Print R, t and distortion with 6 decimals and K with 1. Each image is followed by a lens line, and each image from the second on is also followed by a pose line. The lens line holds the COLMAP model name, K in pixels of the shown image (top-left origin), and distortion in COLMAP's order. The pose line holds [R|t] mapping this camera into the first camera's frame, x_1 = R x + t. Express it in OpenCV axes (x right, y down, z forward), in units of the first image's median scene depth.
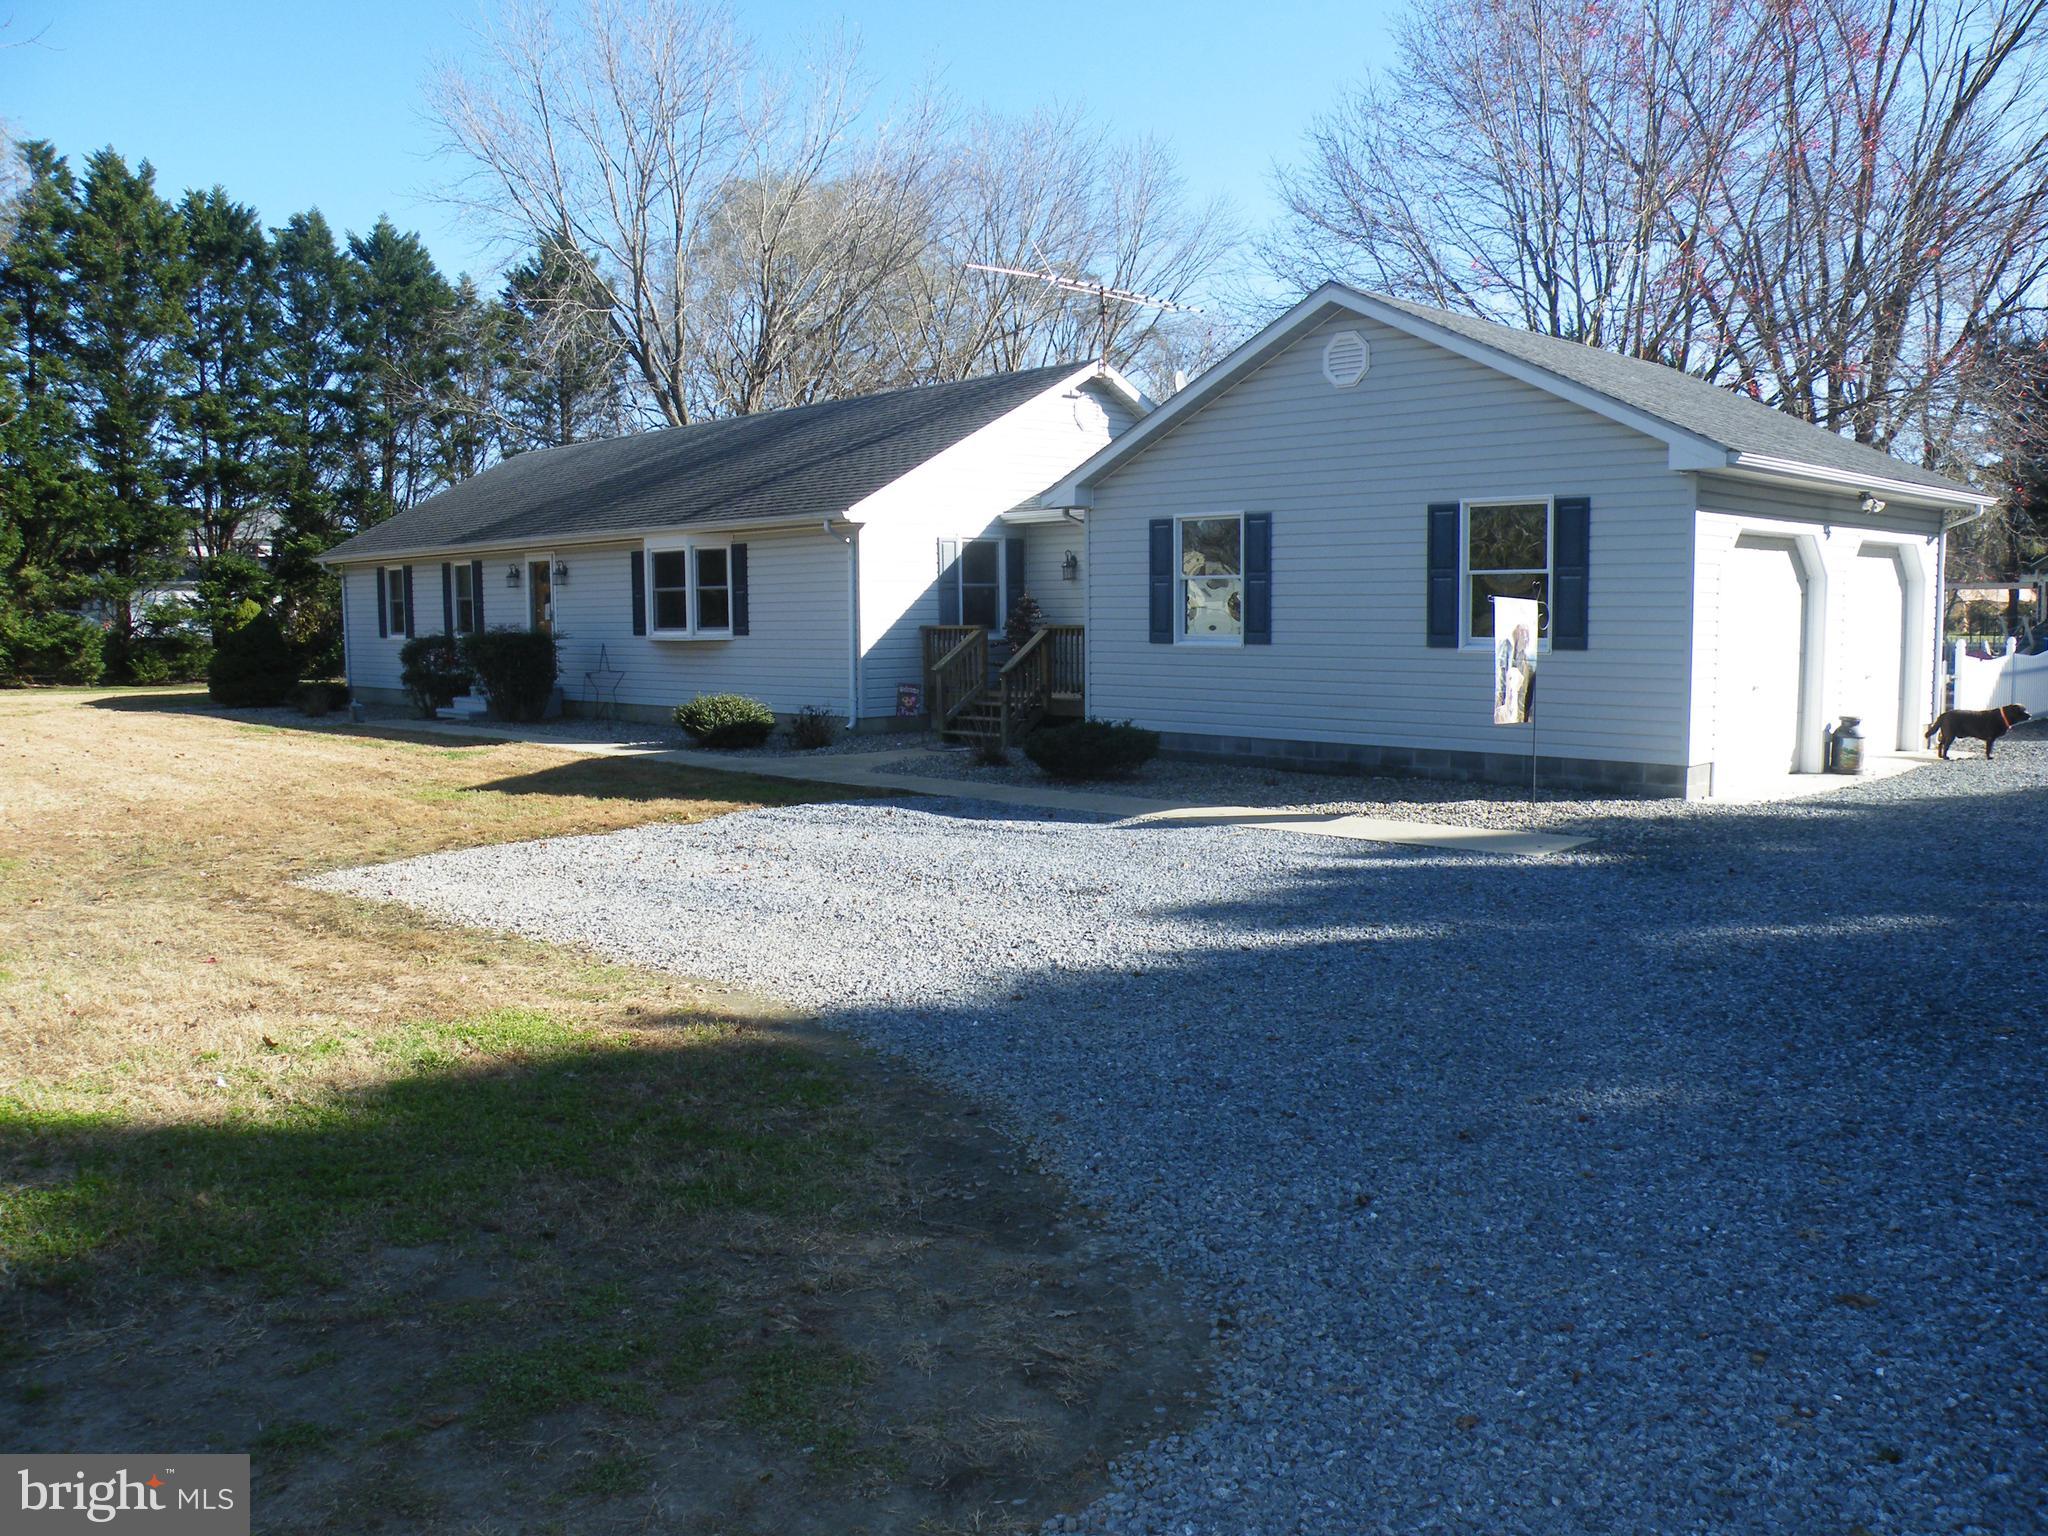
lens RADIAL K [[1663.4, 0, 1028.0], [0, 1663.4, 770.6], [0, 0, 1]] dist [-0.146865, 0.130968]
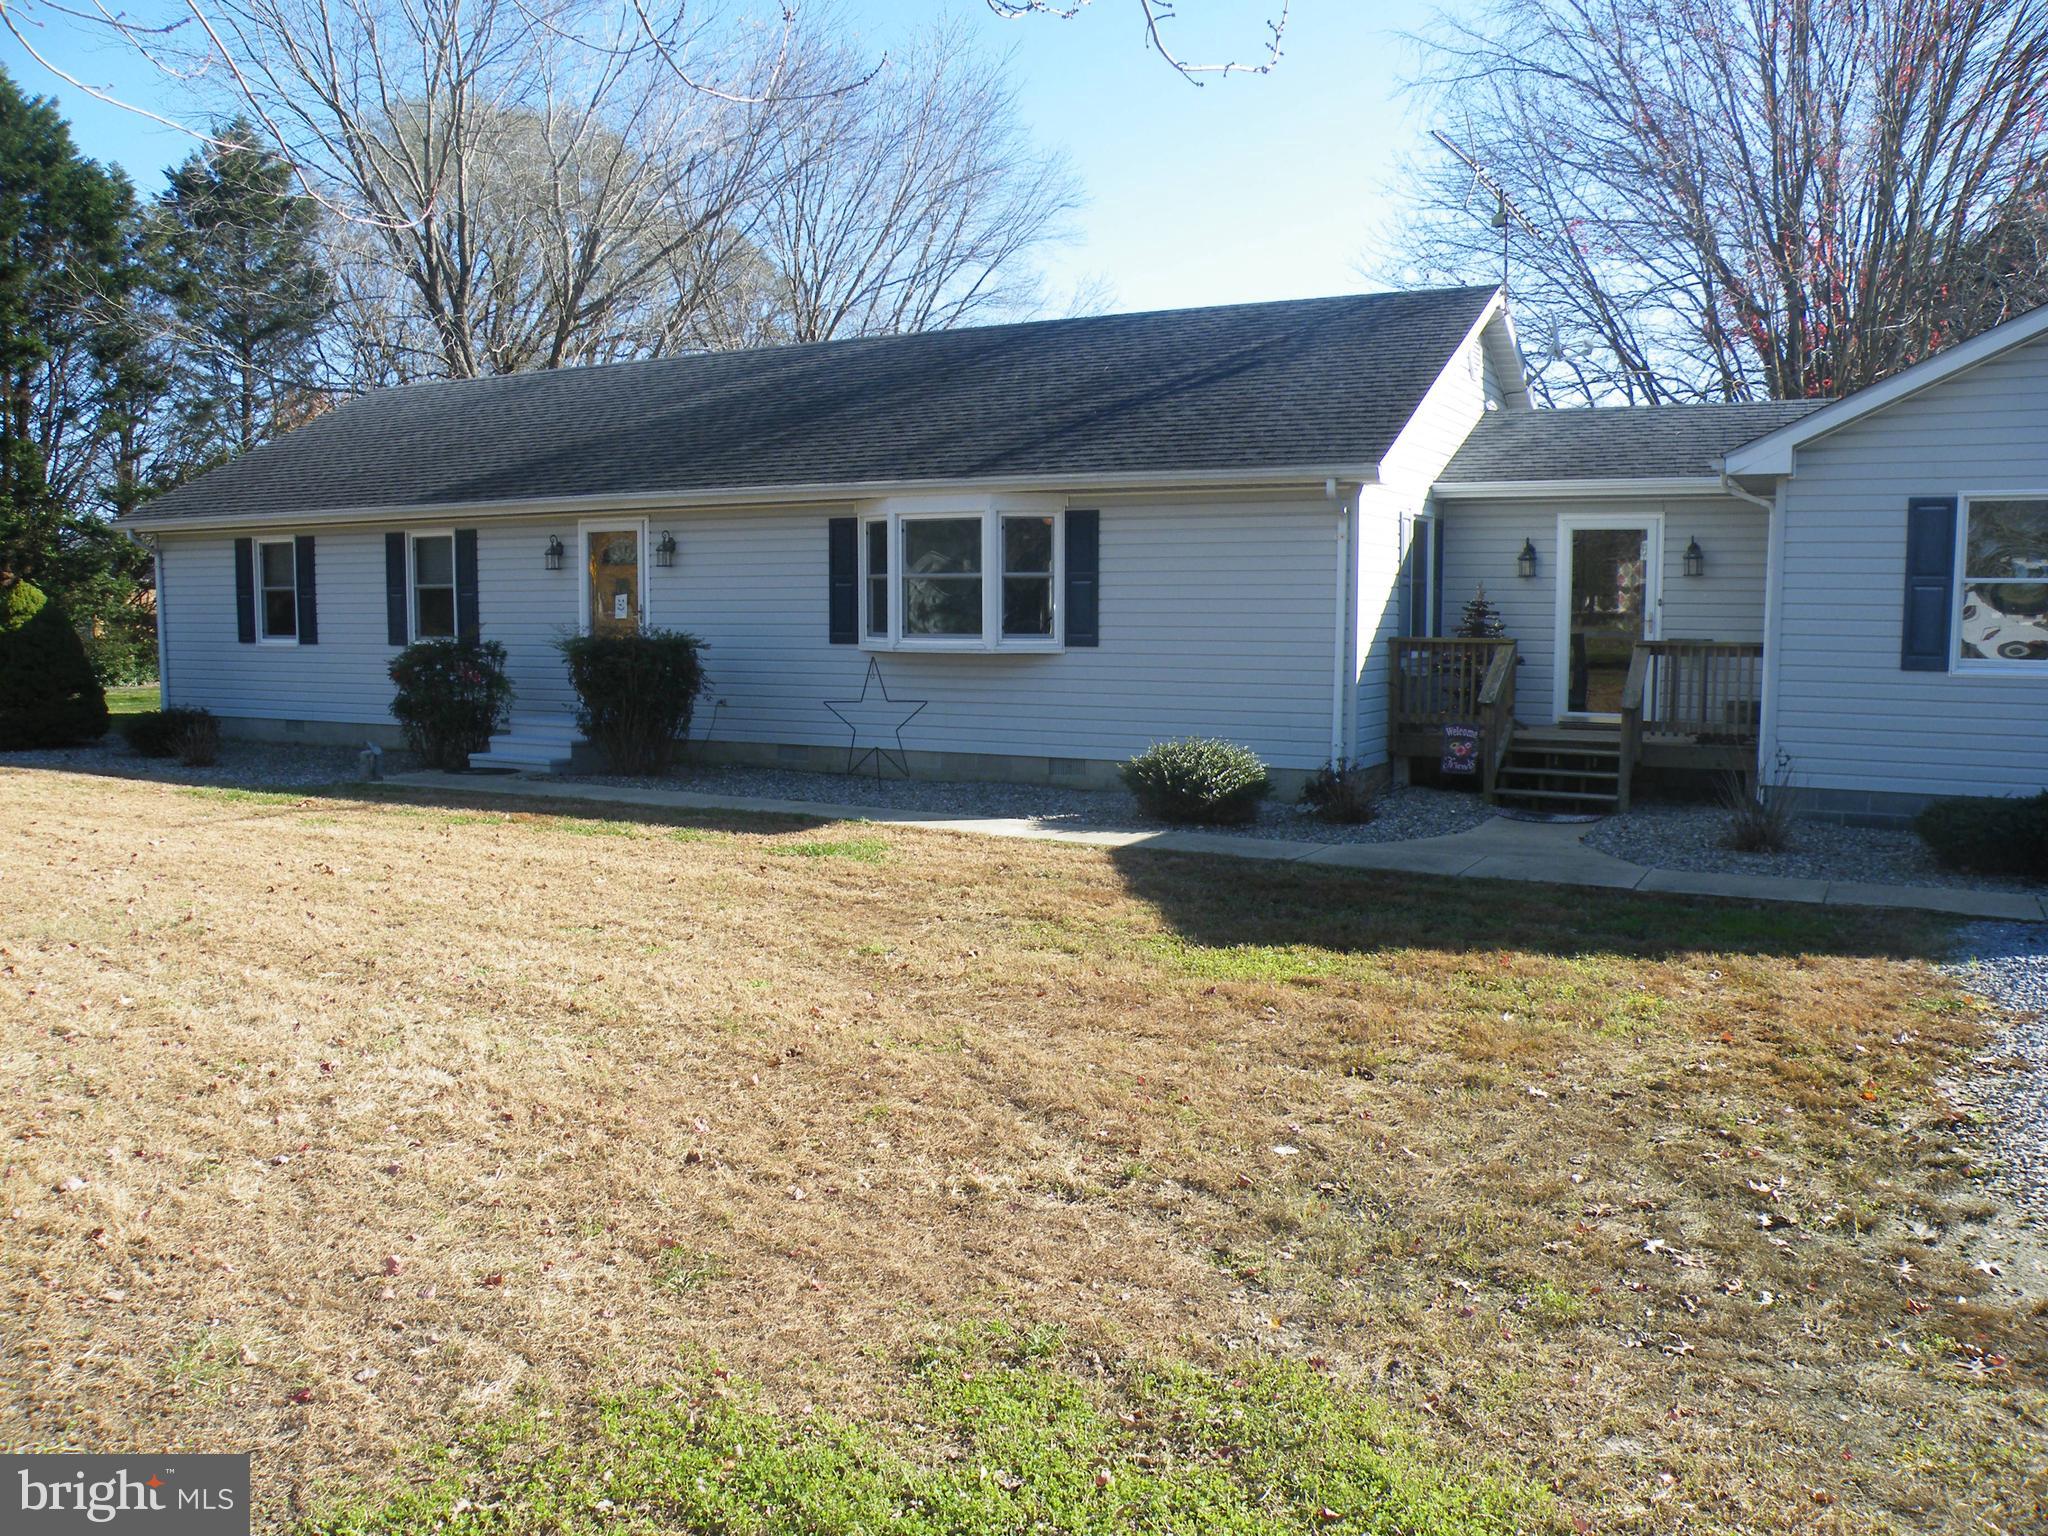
lens RADIAL K [[1663.4, 0, 1022.3], [0, 1663.4, 775.1], [0, 0, 1]] dist [-0.146865, 0.130968]
pose [[0.951460, -0.015078, 0.307404, -0.397878], [0.016291, 0.999866, -0.001381, -0.028746], [-0.307342, 0.006322, 0.951578, 0.360536]]
